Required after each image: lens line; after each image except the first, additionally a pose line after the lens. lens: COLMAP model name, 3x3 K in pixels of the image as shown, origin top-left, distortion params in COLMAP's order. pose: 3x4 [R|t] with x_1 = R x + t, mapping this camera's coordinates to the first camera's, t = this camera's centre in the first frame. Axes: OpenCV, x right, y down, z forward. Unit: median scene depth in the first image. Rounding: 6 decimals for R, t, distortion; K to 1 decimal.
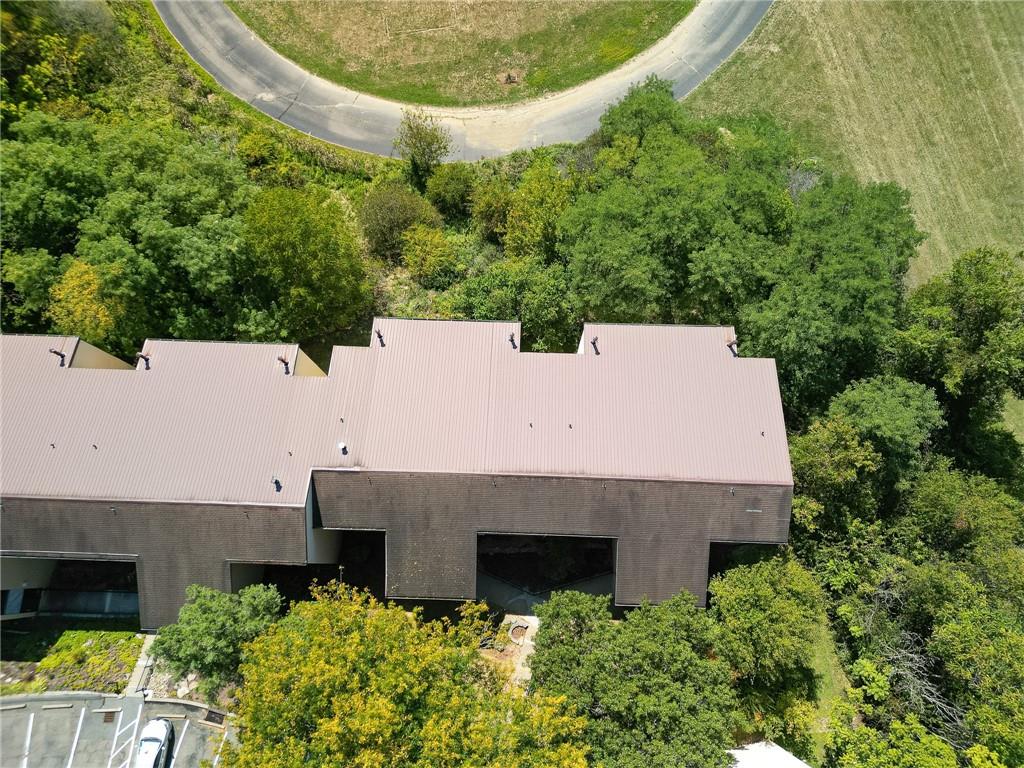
lens RADIAL K [[737.1, 0, 512.0], [0, 737.1, 384.0], [0, 0, 1]] dist [0.036843, -0.005938]
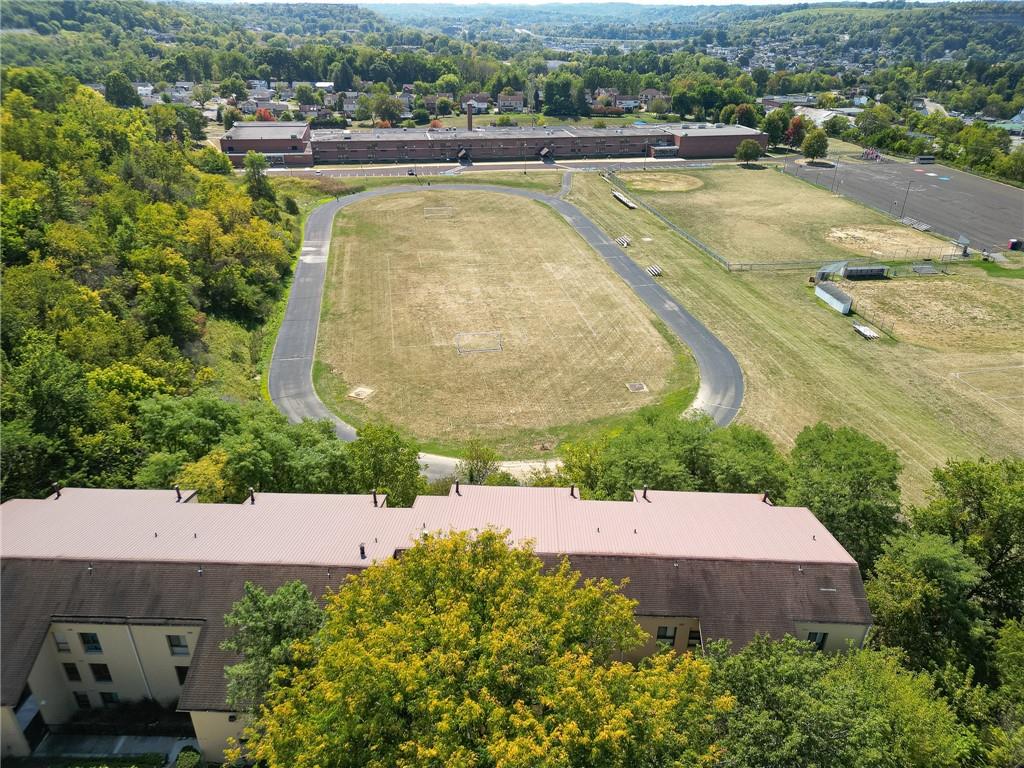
lens RADIAL K [[737.1, 0, 512.0], [0, 737.1, 384.0], [0, 0, 1]] dist [0.036843, -0.005938]
pose [[0.999776, 0.011711, 0.017653, -0.125198], [0.005932, 0.645217, -0.763976, 0.754895], [-0.020337, 0.763910, 0.645003, 0.136425]]
